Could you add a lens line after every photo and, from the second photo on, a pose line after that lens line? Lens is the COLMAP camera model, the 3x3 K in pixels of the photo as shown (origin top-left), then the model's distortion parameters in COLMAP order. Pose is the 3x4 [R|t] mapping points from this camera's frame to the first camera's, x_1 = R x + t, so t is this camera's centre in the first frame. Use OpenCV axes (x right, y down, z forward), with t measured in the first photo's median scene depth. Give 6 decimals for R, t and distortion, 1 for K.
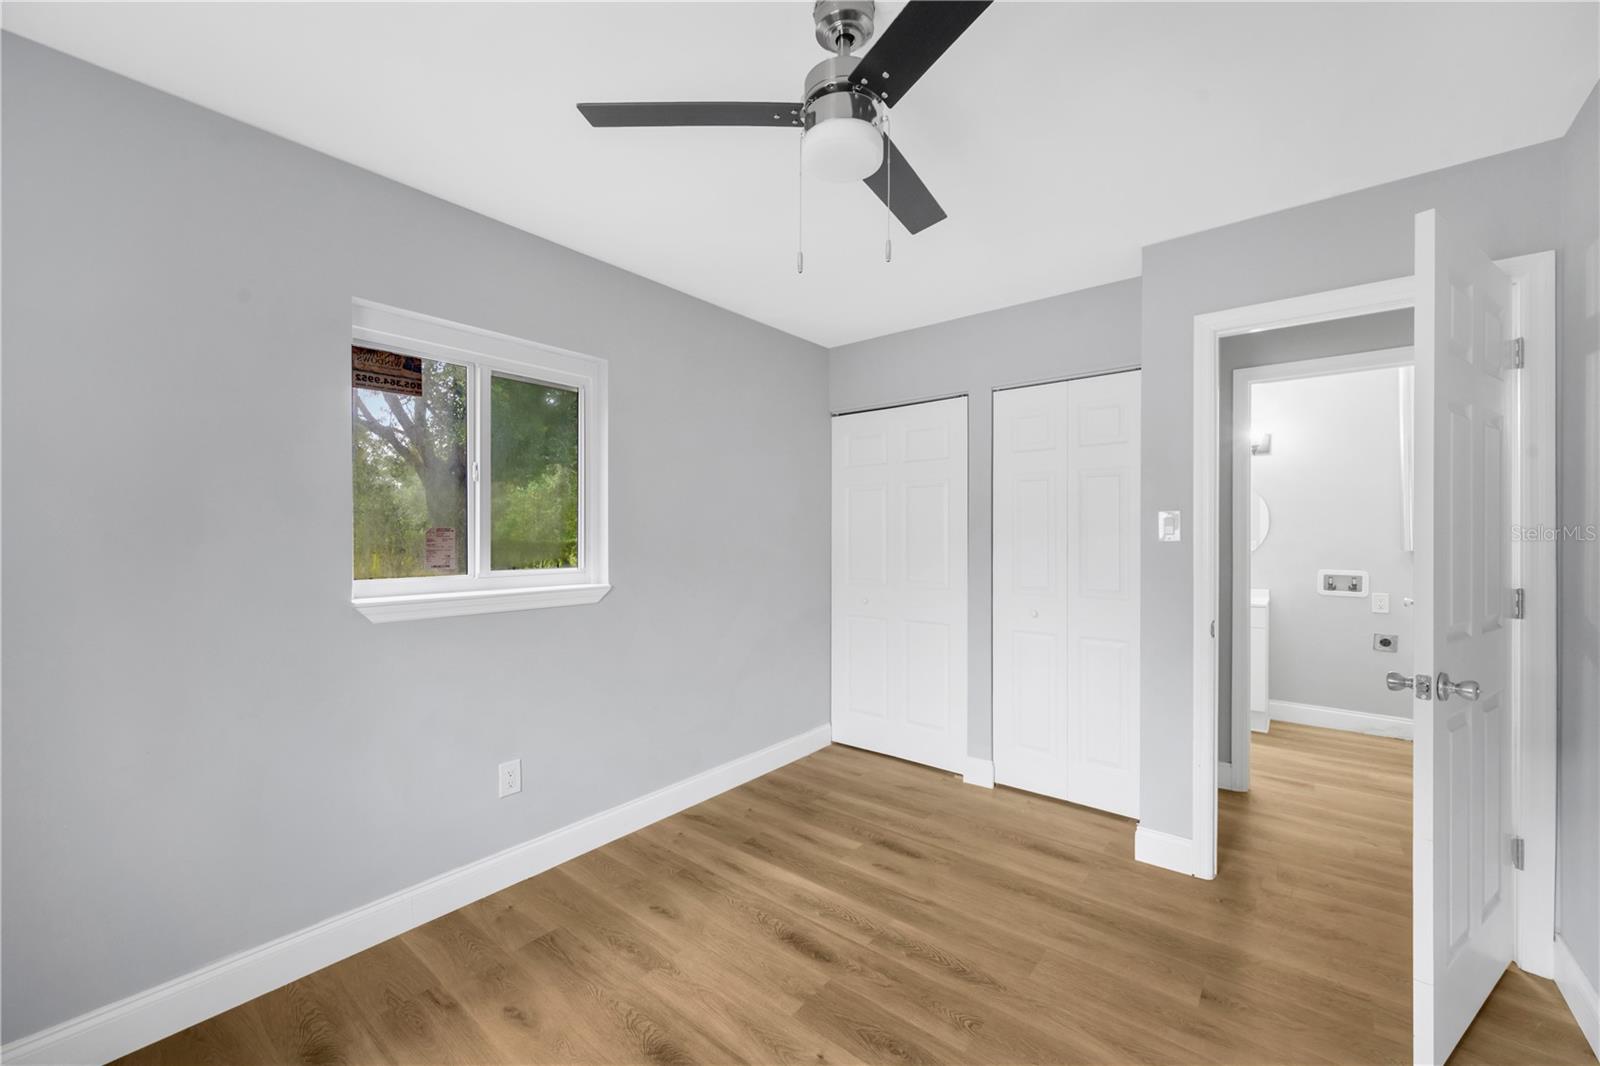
lens RADIAL K [[635.7, 0, 817.6], [0, 635.7, 532.4], [0, 0, 1]] dist [0.001609, -0.000147]
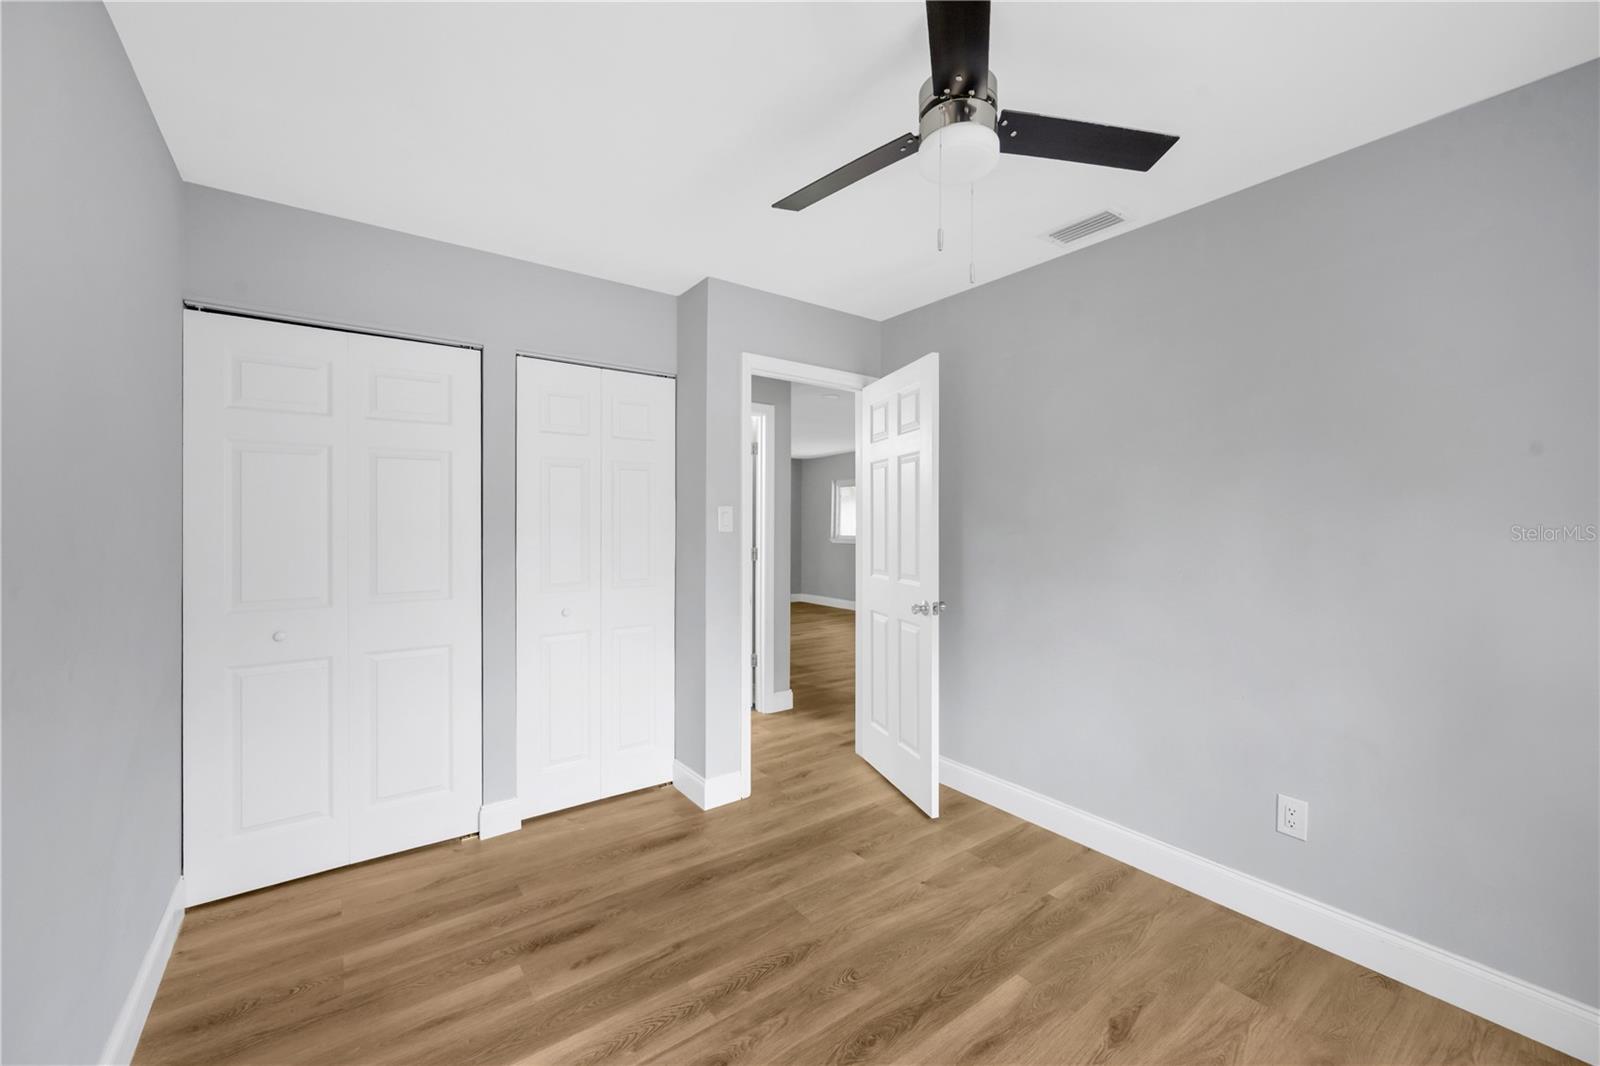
lens RADIAL K [[635.7, 0, 792.6], [0, 635.7, 525.4], [0, 0, 1]] dist [0.001609, -0.000147]
pose [[0.258542, -0.001781, 0.965998, -0.578625], [-0.002645, 0.999993, 0.002552, -0.002047], [-0.965996, -0.003214, 0.258535, 0.567546]]
